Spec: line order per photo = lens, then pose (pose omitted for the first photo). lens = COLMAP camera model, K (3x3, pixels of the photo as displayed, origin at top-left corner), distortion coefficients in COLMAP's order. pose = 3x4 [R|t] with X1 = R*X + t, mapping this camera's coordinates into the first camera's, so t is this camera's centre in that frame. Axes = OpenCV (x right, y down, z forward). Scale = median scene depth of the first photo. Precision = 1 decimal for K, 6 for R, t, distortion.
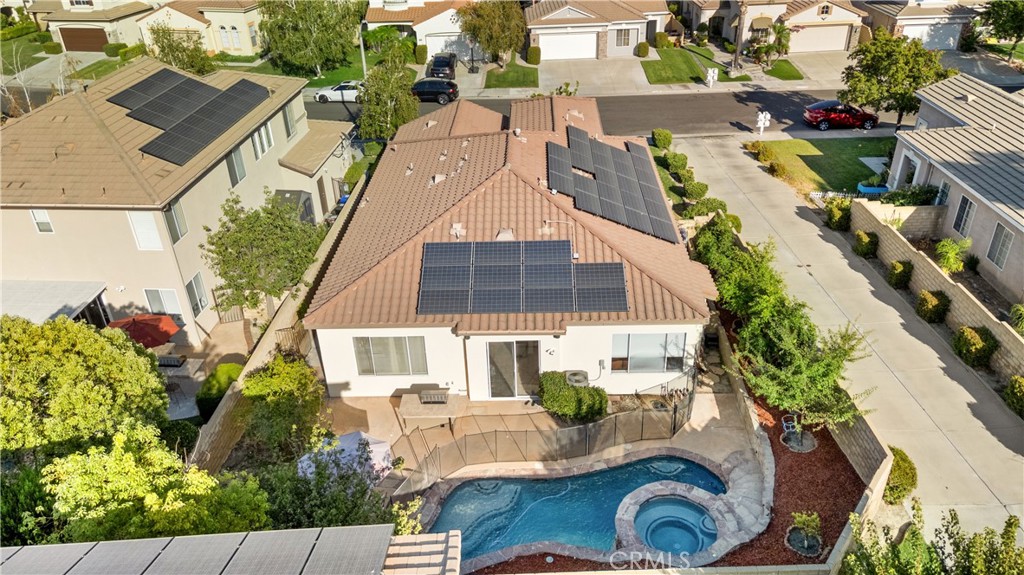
lens RADIAL K [[747.6, 0, 507.8], [0, 747.6, 293.3], [0, 0, 1]] dist [0.080228, -0.082742]
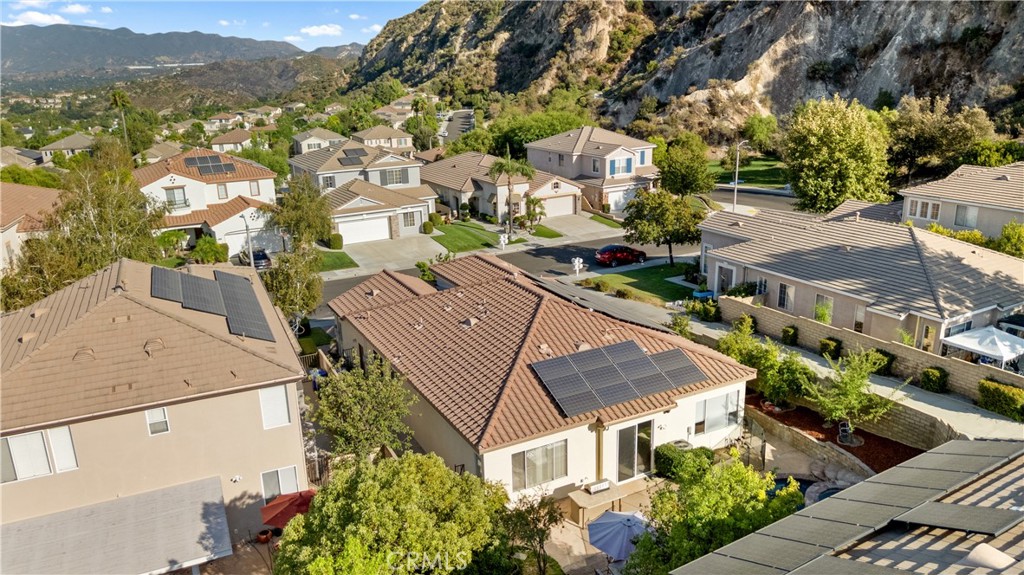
lens RADIAL K [[747.6, 0, 507.8], [0, 747.6, 293.3], [0, 0, 1]] dist [0.080228, -0.082742]
pose [[0.876491, -0.137529, 0.461357, -0.561318], [0.247583, 0.950654, -0.186973, 0.030995], [-0.412876, 0.278105, 0.867289, -0.012797]]
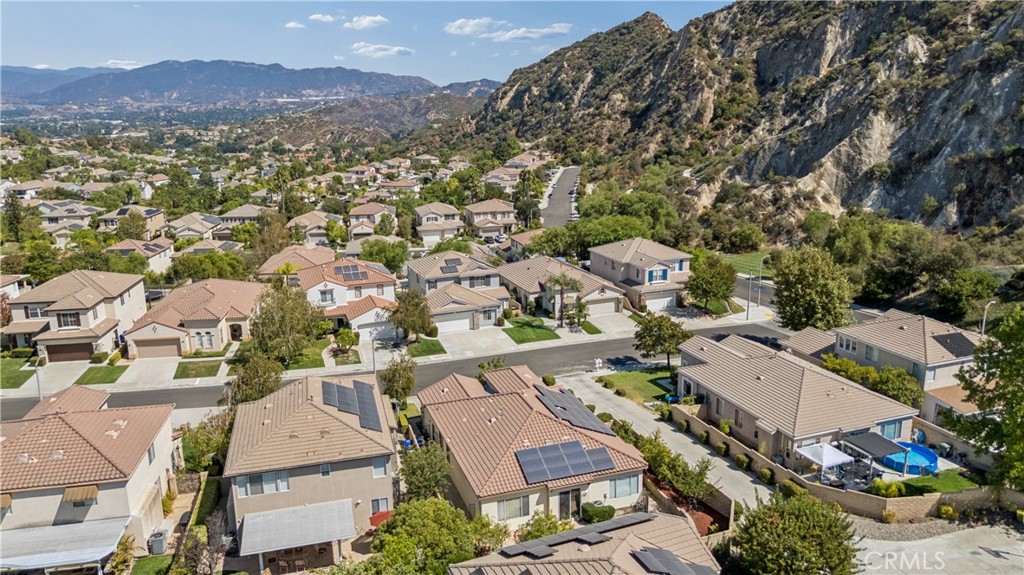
lens RADIAL K [[740.3, 0, 512.0], [0, 740.3, 287.5], [0, 0, 1]] dist [0.069740, -0.070384]
pose [[0.939415, -0.069006, 0.335764, -0.672548], [0.166391, 0.948184, -0.270667, 0.051519], [-0.299689, 0.310137, 0.902221, -0.871711]]
